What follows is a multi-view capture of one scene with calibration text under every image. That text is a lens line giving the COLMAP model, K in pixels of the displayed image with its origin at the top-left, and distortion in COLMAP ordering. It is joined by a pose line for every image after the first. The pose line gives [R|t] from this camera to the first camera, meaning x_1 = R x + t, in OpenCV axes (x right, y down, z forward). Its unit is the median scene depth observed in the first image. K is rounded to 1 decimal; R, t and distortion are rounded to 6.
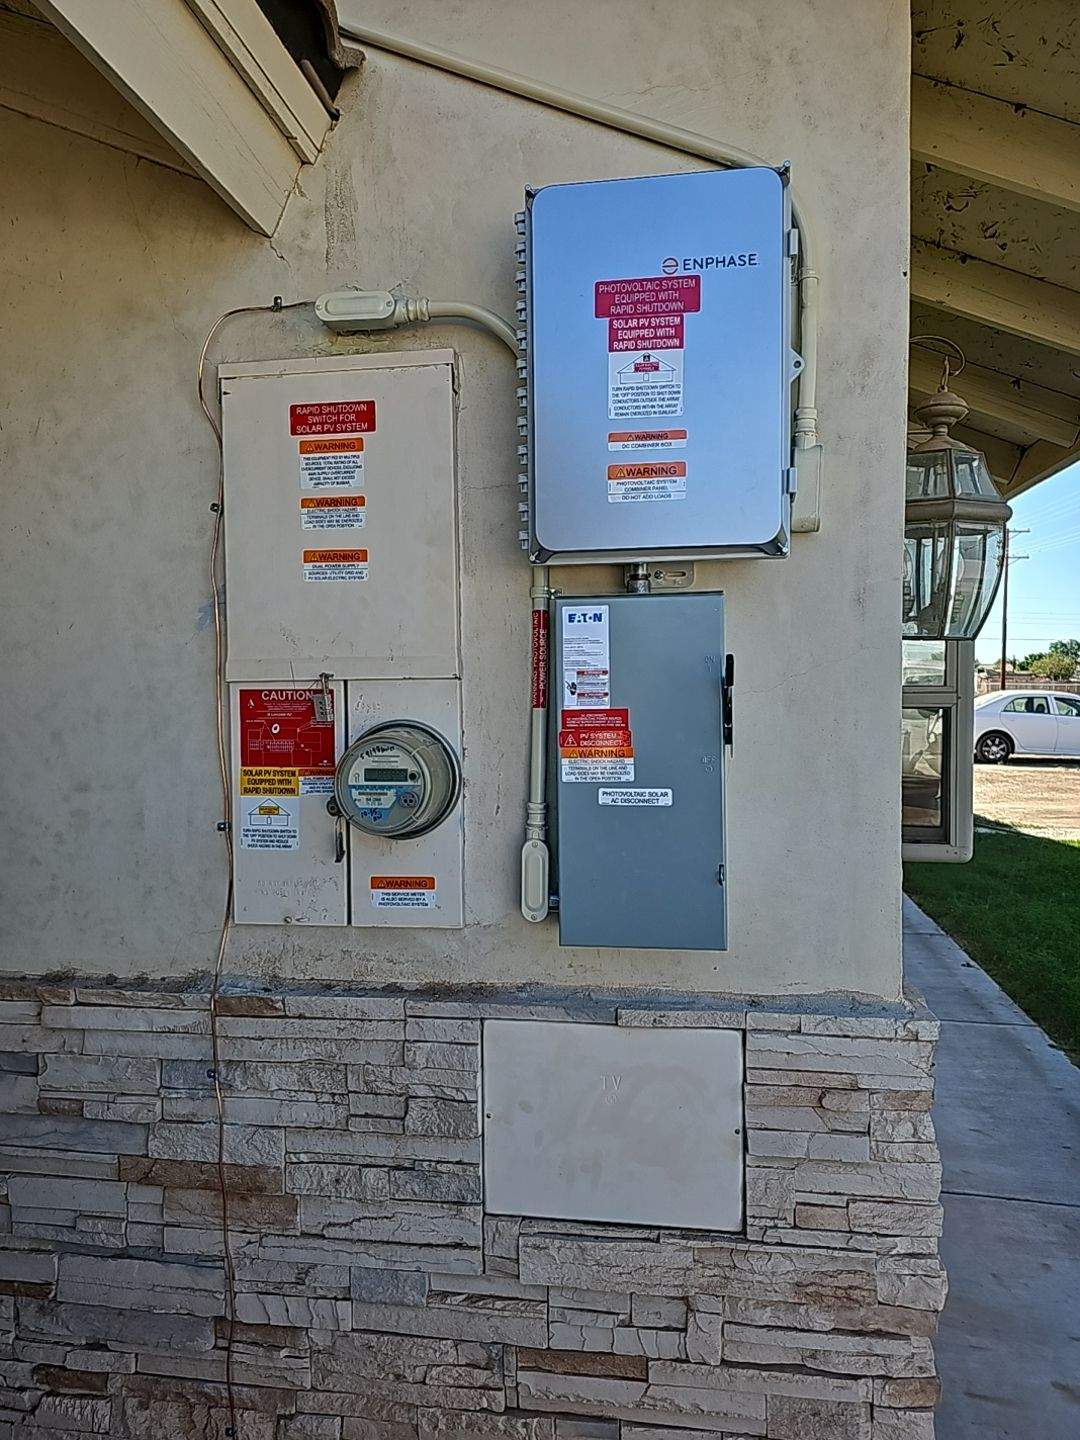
lens RADIAL K [[984.7, 0, 522.0], [0, 984.7, 718.7], [0, 0, 1]] dist [0.081904, -0.090725]
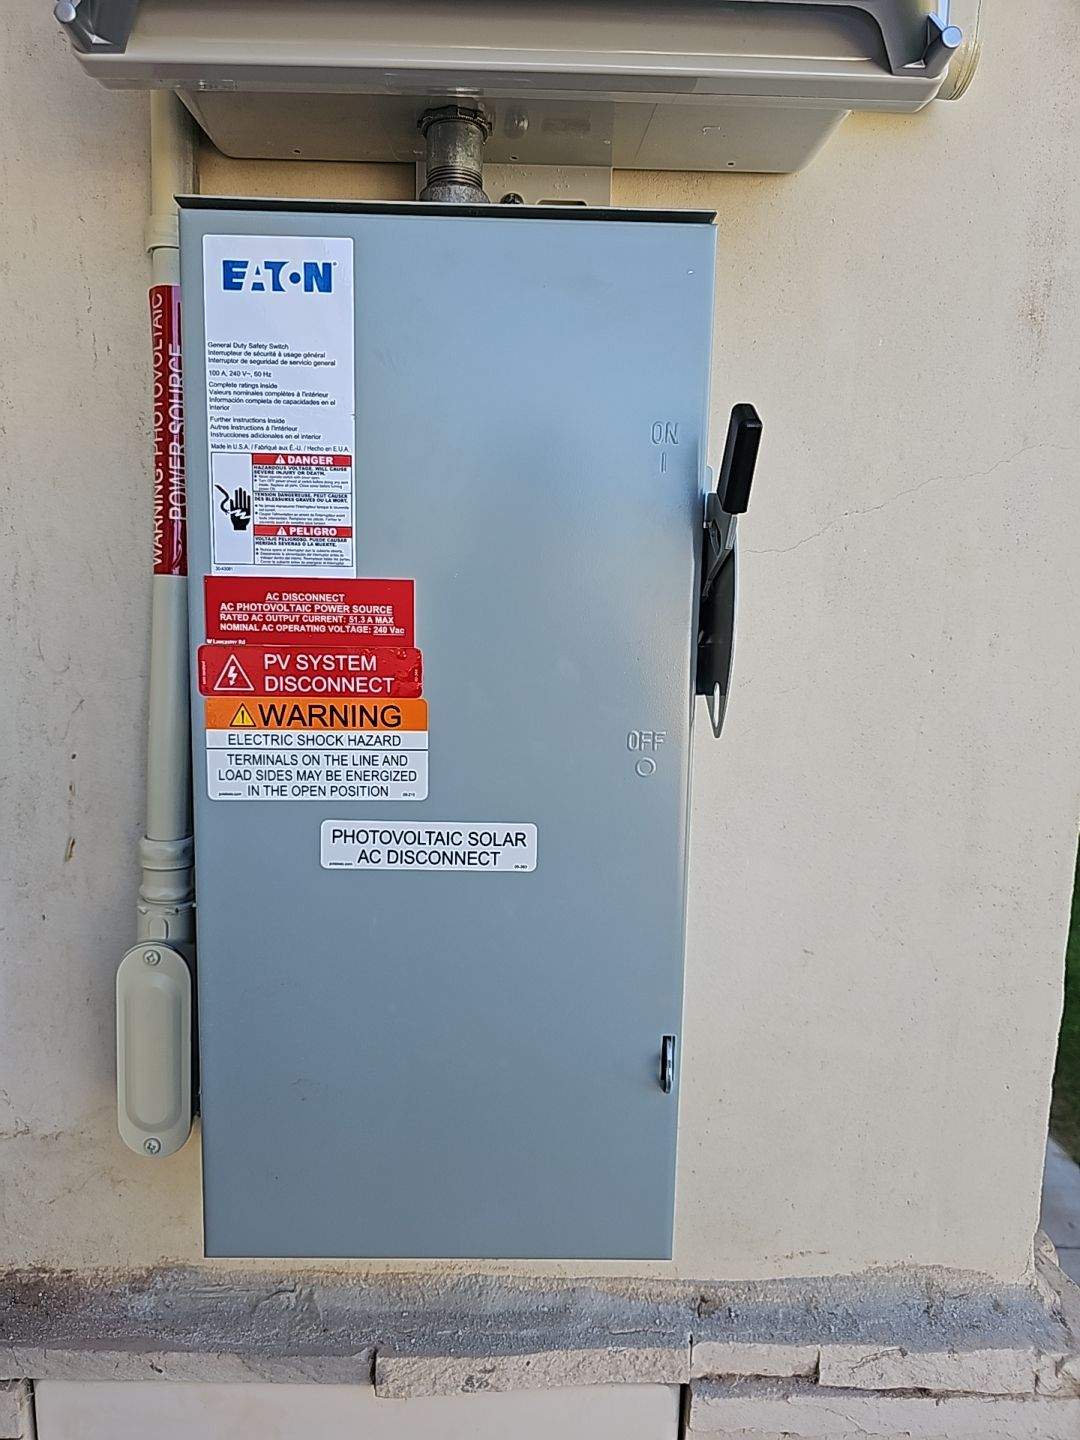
lens RADIAL K [[984.7, 0, 522.0], [0, 984.7, 718.7], [0, 0, 1]] dist [0.081904, -0.090725]
pose [[0.984014, 0.010924, 0.177754, 0.085075], [-0.028417, 0.994960, 0.096165, 0.002734], [-0.175807, -0.099679, 0.979365, 0.666600]]
